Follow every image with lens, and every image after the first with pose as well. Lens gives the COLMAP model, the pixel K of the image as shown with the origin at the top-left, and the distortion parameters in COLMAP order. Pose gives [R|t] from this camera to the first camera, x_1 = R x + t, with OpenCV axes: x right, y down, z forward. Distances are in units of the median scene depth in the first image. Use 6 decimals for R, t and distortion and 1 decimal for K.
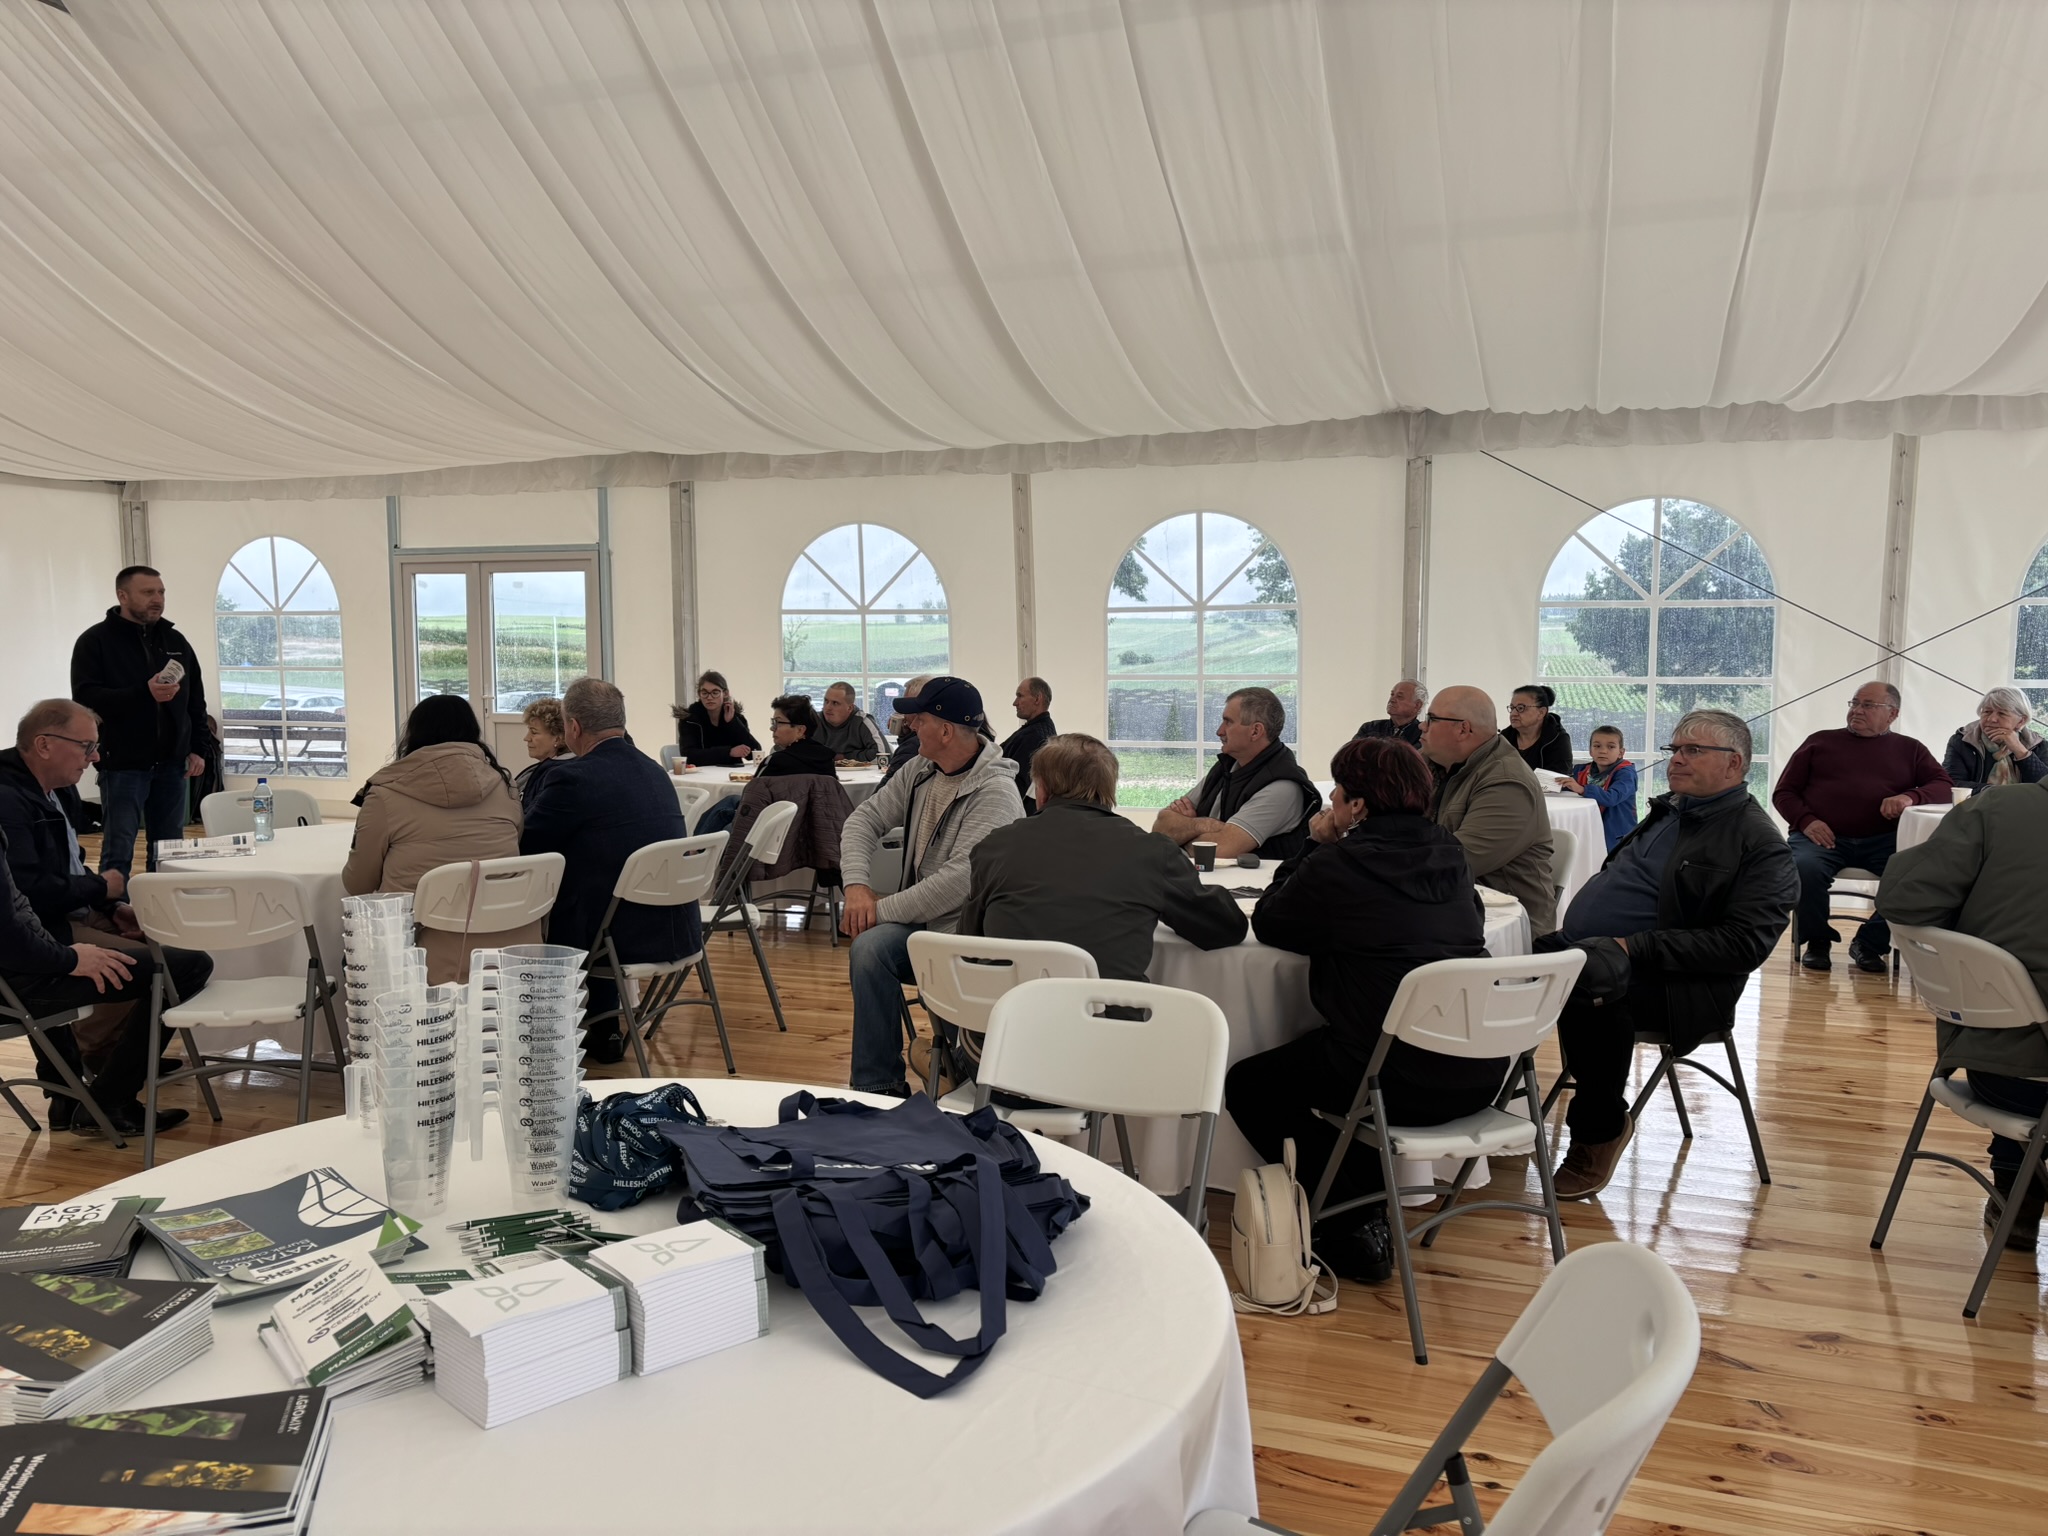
lens RADIAL K [[1526.6, 0, 1030.4], [0, 1526.6, 774.1], [0, 0, 1]] dist [0.059184, -0.055374]
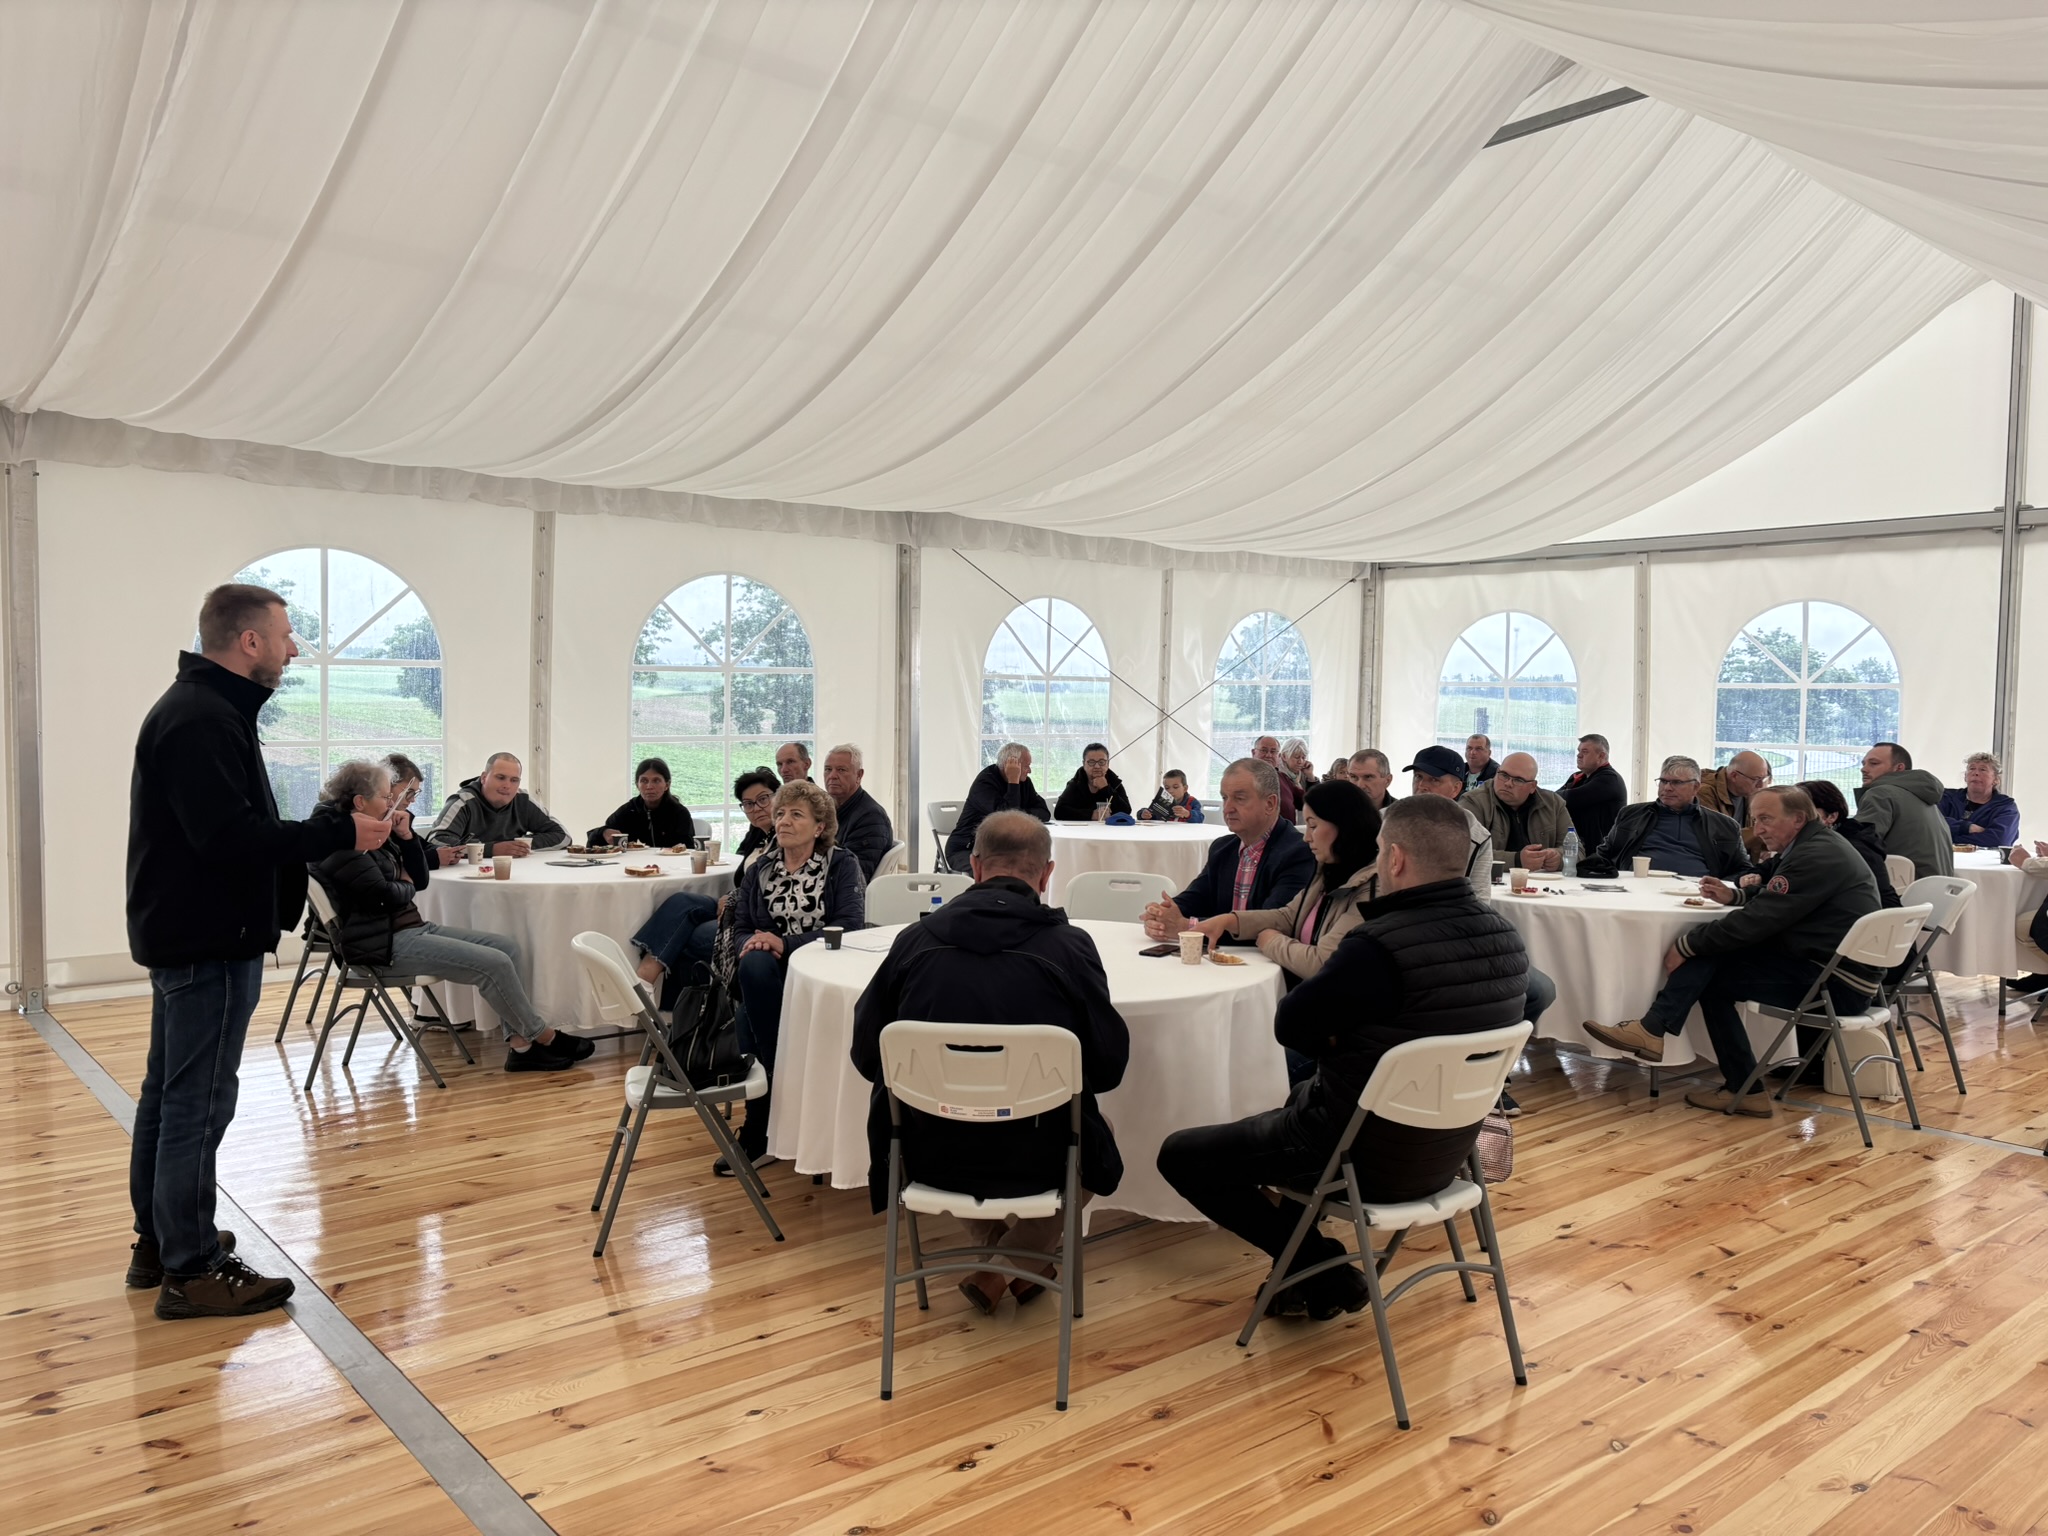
lens RADIAL K [[1526.6, 0, 1030.5], [0, 1526.6, 759.2], [0, 0, 1]] dist [0.059184, -0.055374]
pose [[0.500315, -0.031364, 0.865276, -0.592671], [0.062103, 0.998070, 0.000268, -0.033911], [-0.863614, 0.053602, 0.501297, 0.295089]]
